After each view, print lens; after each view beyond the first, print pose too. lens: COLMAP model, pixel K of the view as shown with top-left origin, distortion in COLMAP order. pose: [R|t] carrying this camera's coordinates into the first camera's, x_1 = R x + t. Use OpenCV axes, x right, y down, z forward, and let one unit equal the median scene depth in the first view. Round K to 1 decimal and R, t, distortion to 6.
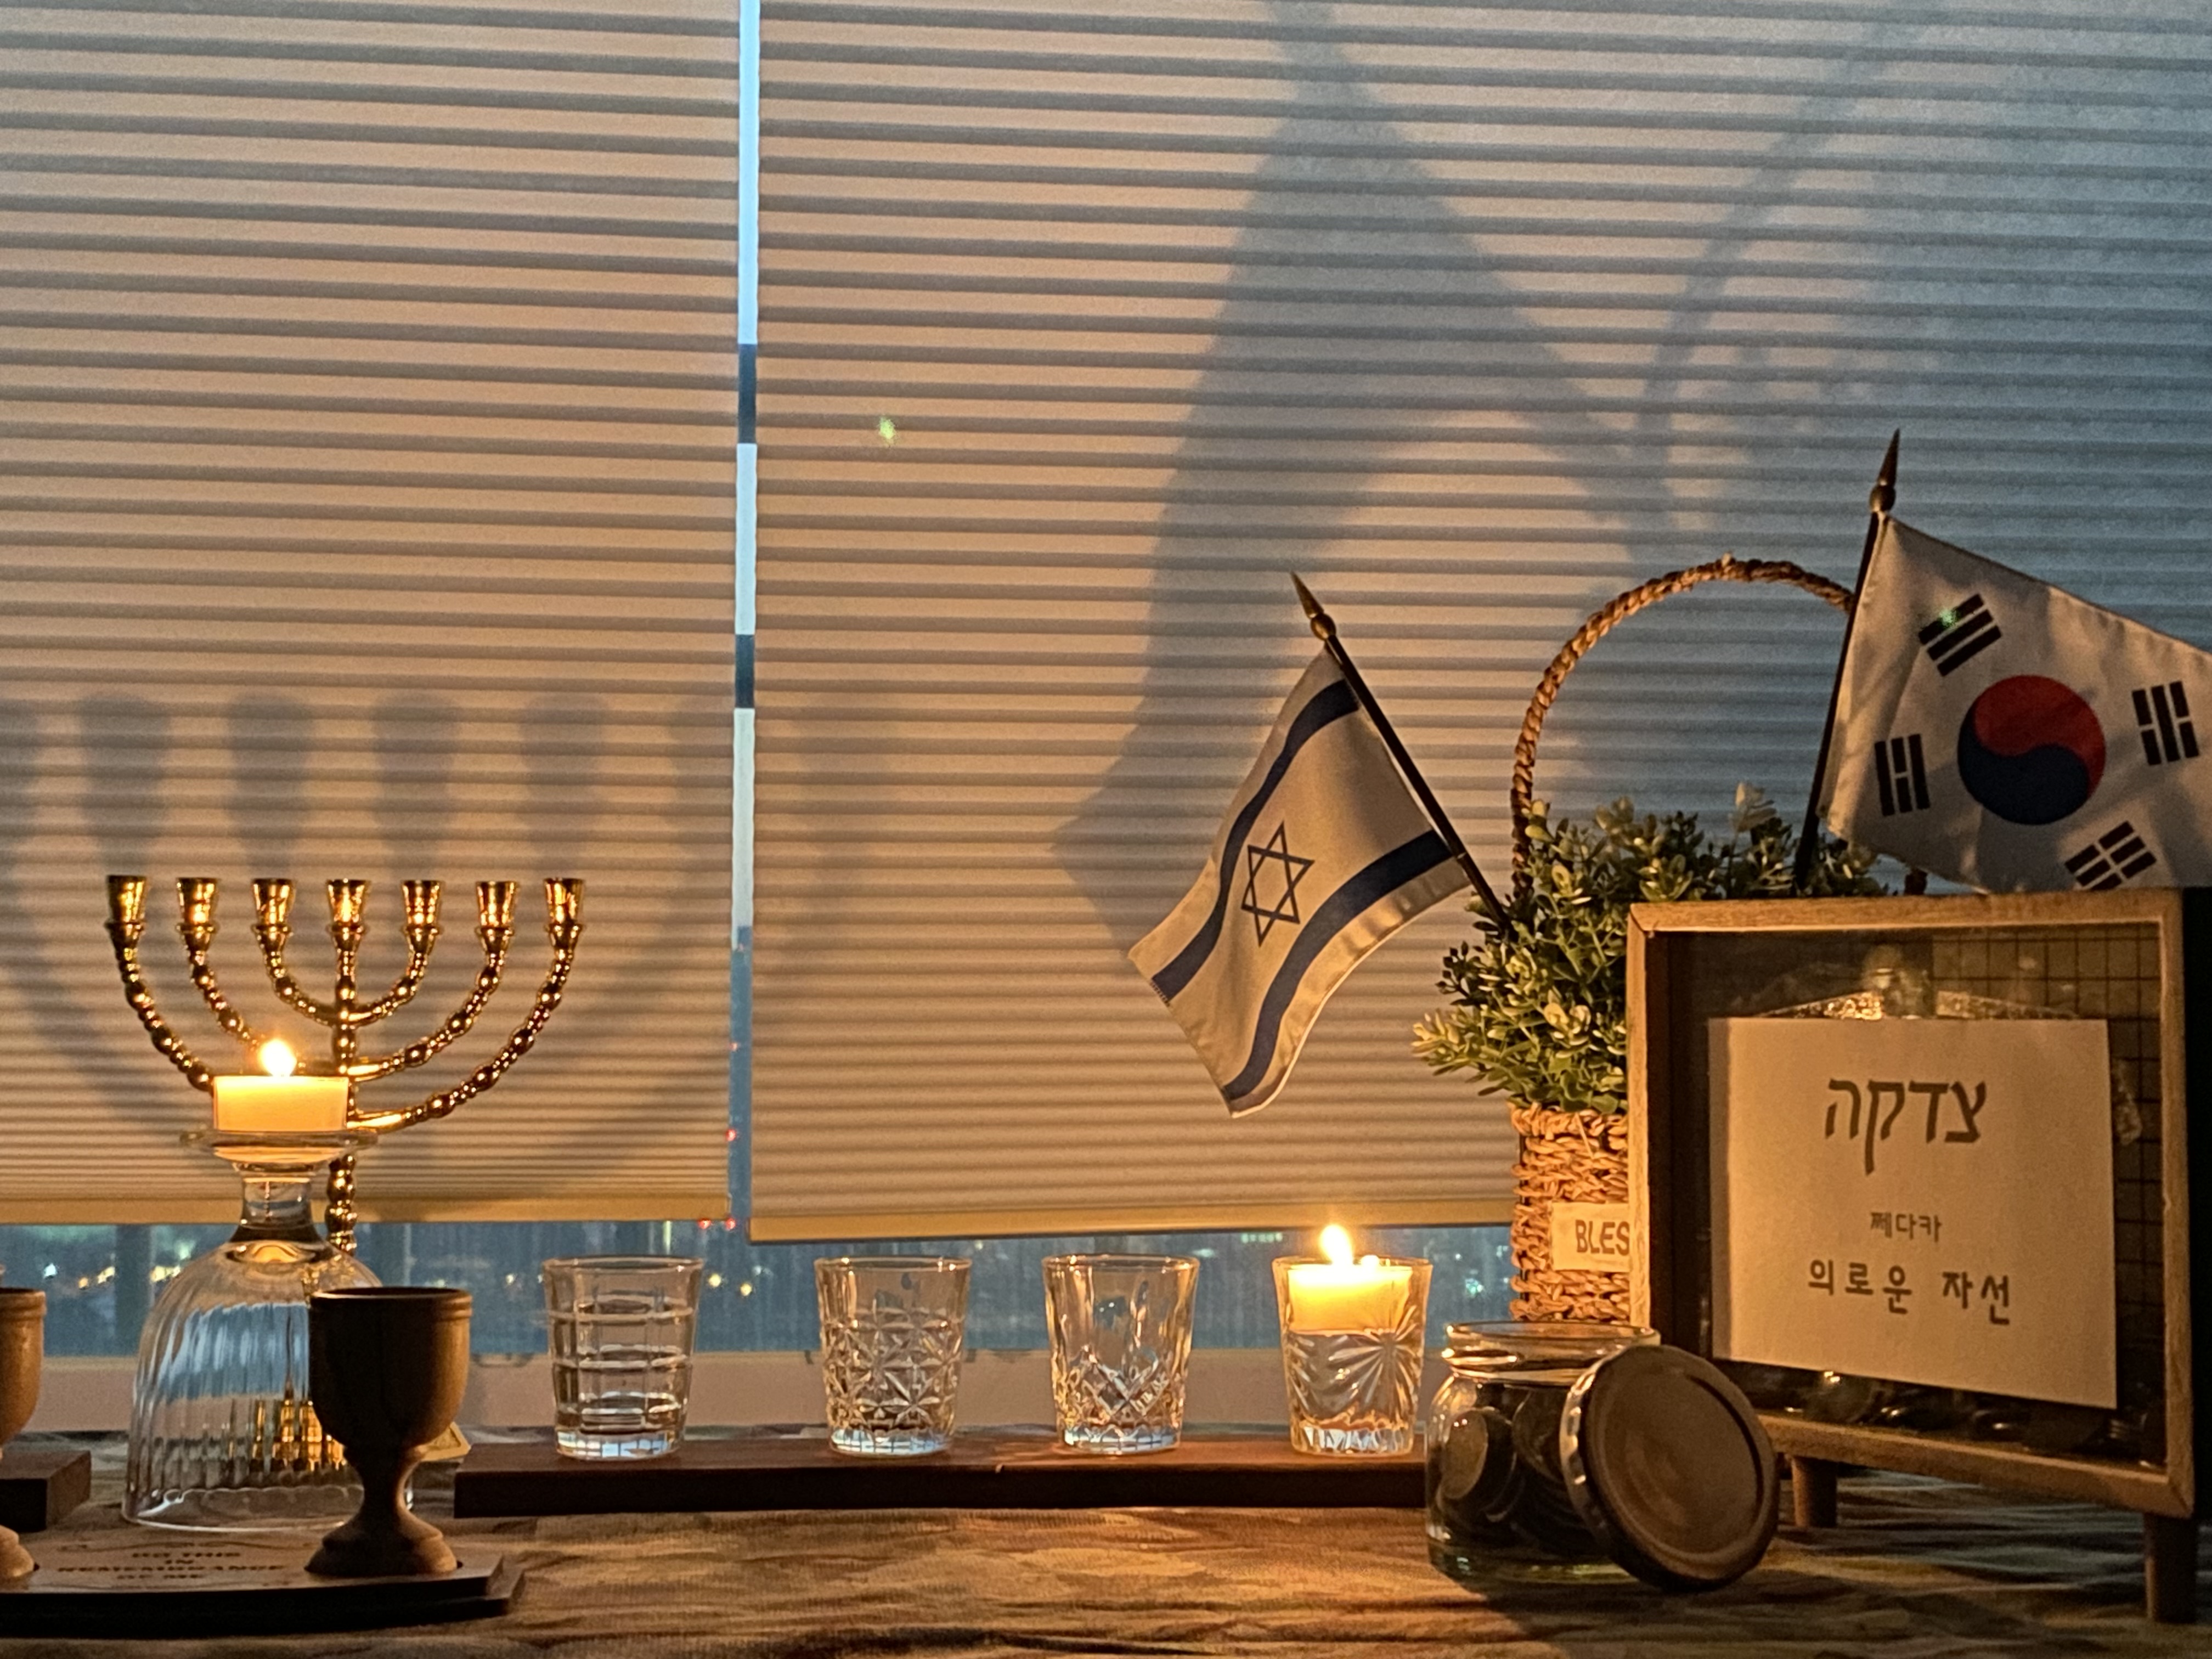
lens RADIAL K [[3320.8, 0, 1104.1], [0, 3320.8, 812.4], [0, 0, 1]] dist [0.018860, 0.000000]
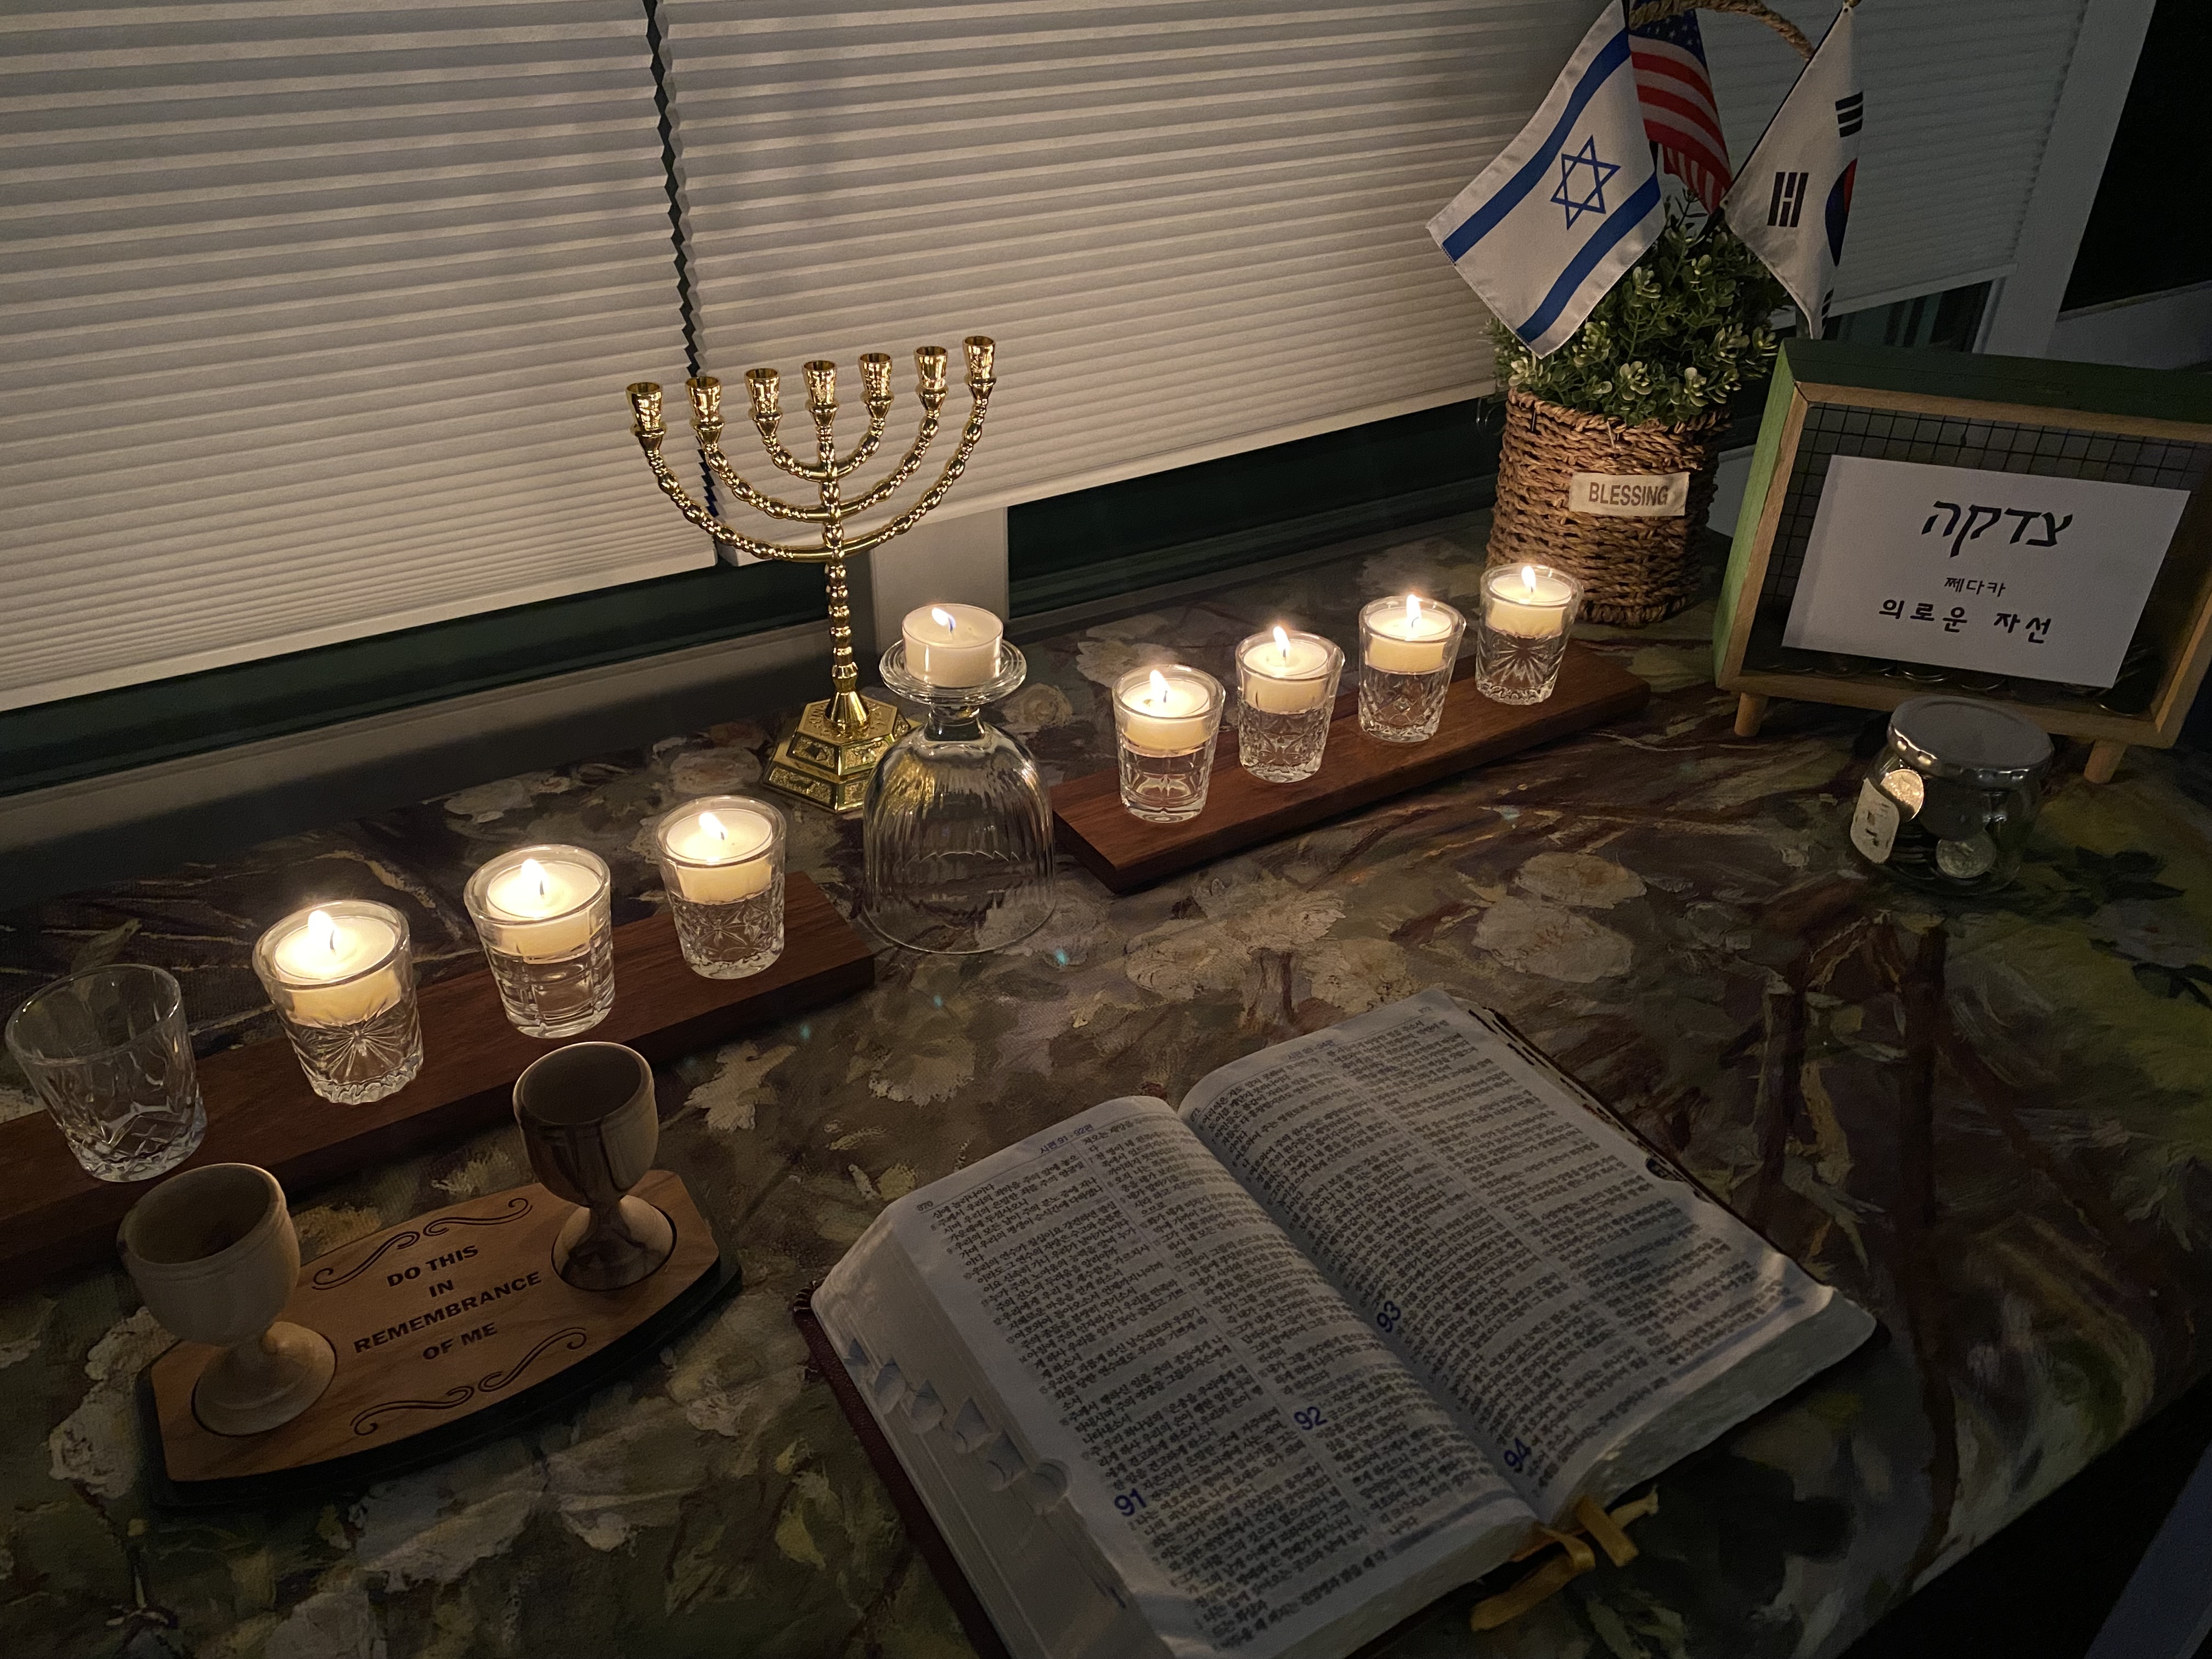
lens RADIAL K [[1707.9, 0, 1112.7], [0, 1707.9, 832.9], [0, 0, 1]] dist [-0.017501, 0.013014]
pose [[0.901258, -0.228978, 0.367835, -0.409681], [-0.041099, 0.799943, 0.598667, -0.226008], [-0.431329, -0.554671, 0.711544, 0.425153]]
